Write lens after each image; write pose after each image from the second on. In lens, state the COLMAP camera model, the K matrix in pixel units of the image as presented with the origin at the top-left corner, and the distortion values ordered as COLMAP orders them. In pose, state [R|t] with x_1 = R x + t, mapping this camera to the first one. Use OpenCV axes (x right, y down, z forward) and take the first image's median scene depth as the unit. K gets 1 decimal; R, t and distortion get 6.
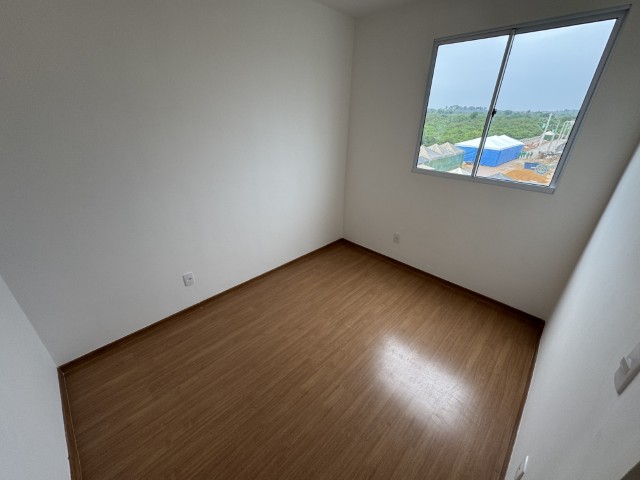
lens RADIAL K [[256.0, 0, 321.5], [0, 256.0, 239.3], [0, 0, 1]] dist [-0.007123, 0.001092]
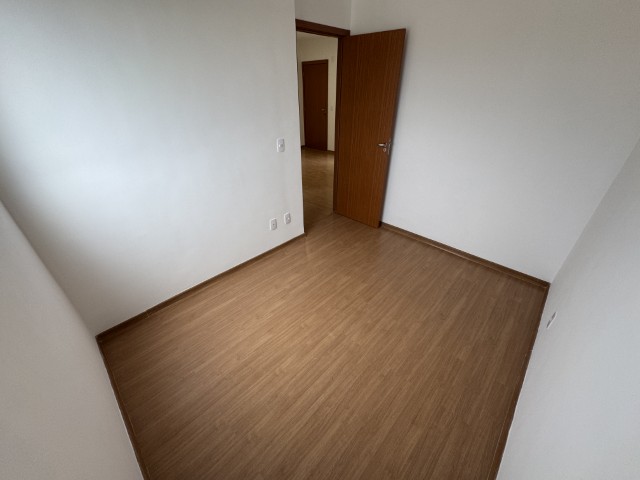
lens RADIAL K [[256.0, 0, 319.4], [0, 256.0, 239.7], [0, 0, 1]] dist [-0.007123, 0.001092]
pose [[-0.999875, -0.009070, -0.012921, 0.163110], [-0.015780, 0.551087, 0.834299, -0.583089], [-0.000447, 0.834399, -0.551161, 1.239313]]
